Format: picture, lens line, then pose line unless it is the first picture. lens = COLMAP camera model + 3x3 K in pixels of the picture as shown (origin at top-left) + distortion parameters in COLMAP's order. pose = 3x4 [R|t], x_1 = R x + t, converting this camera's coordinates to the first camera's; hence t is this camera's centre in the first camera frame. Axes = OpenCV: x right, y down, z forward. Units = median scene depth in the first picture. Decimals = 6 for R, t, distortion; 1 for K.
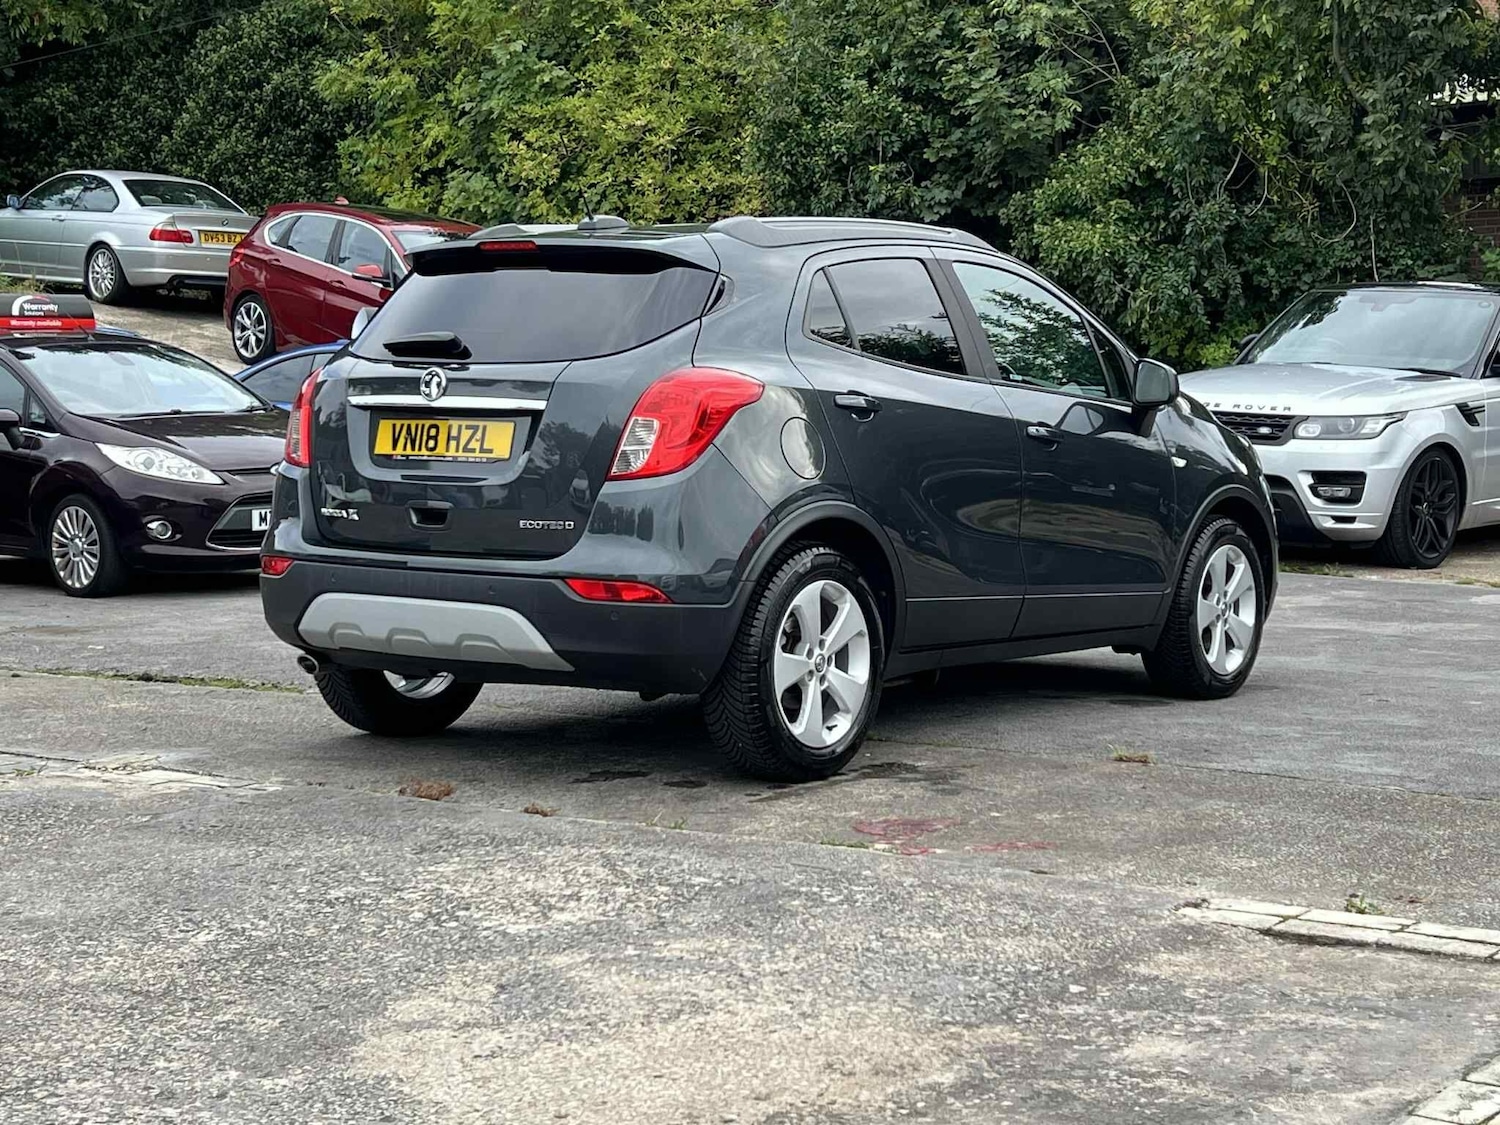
lens RADIAL K [[4368.7, 0, 750.0], [0, 4368.7, 562.5], [0, 0, 1]] dist [0.100073, -0.809657]
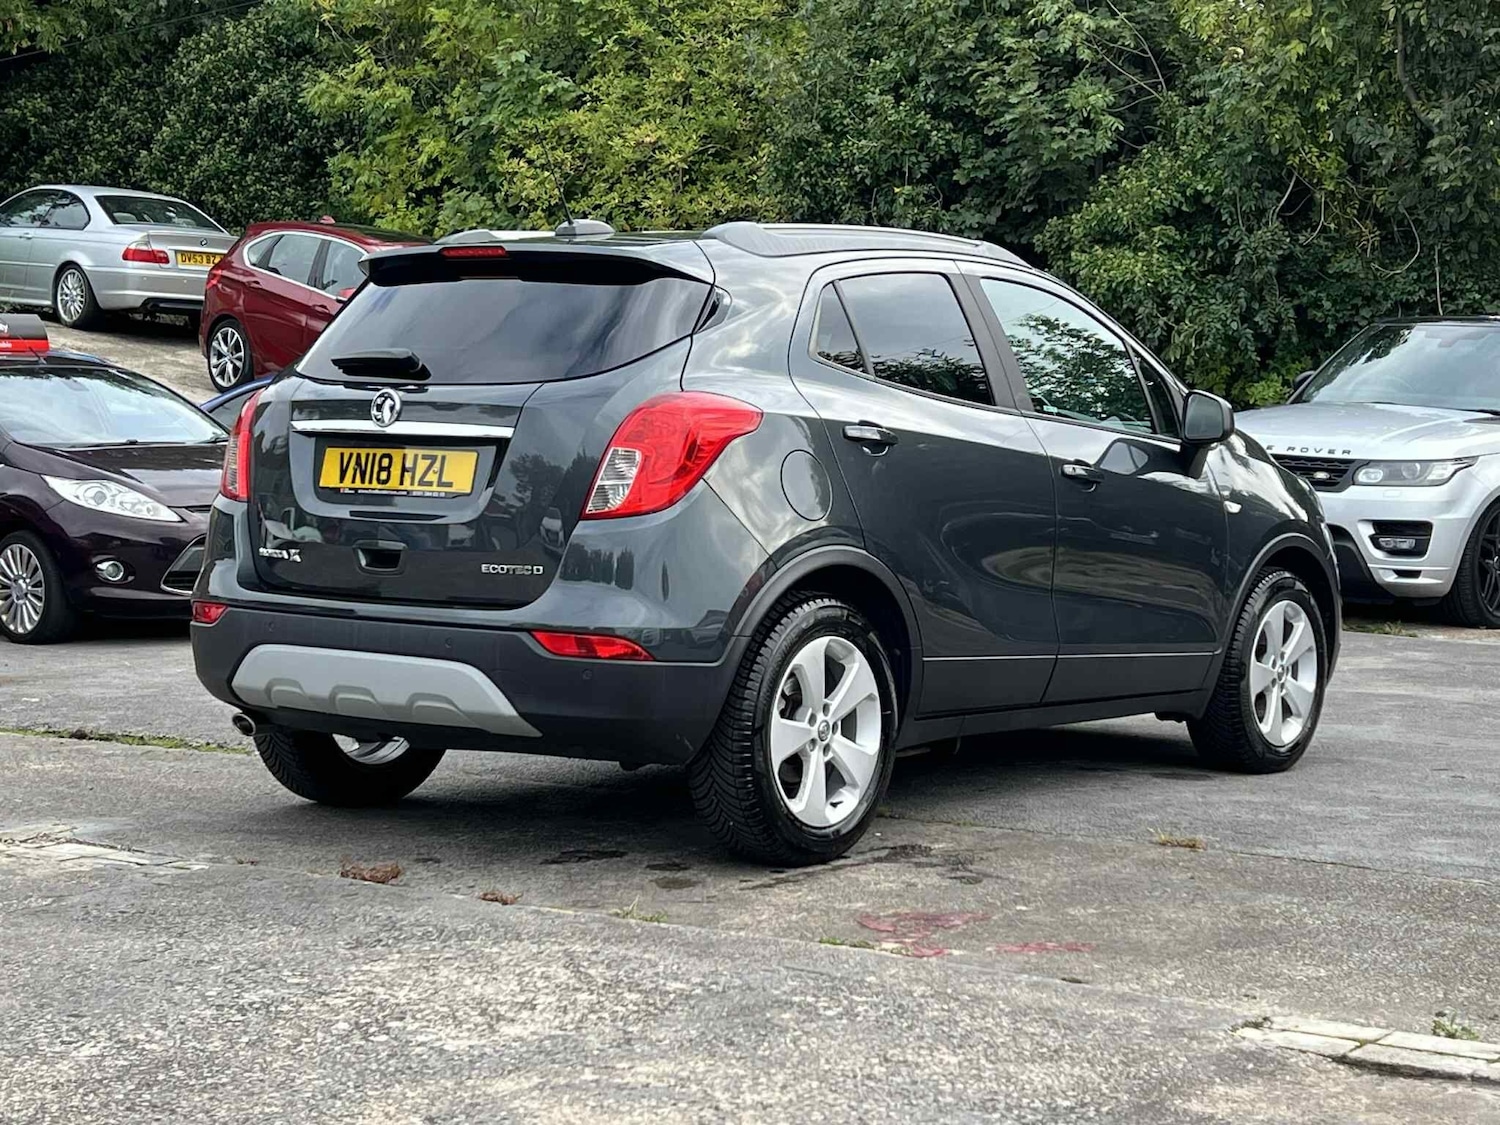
lens RADIAL K [[4368.7, 0, 750.0], [0, 4368.7, 562.5], [0, 0, 1]] dist [0.100073, -0.809657]
pose [[0.999913, 0.010955, -0.007280, 0.006247], [-0.011034, 0.999880, -0.010880, -0.000891], [0.007160, 0.010960, 0.999914, 0.106290]]
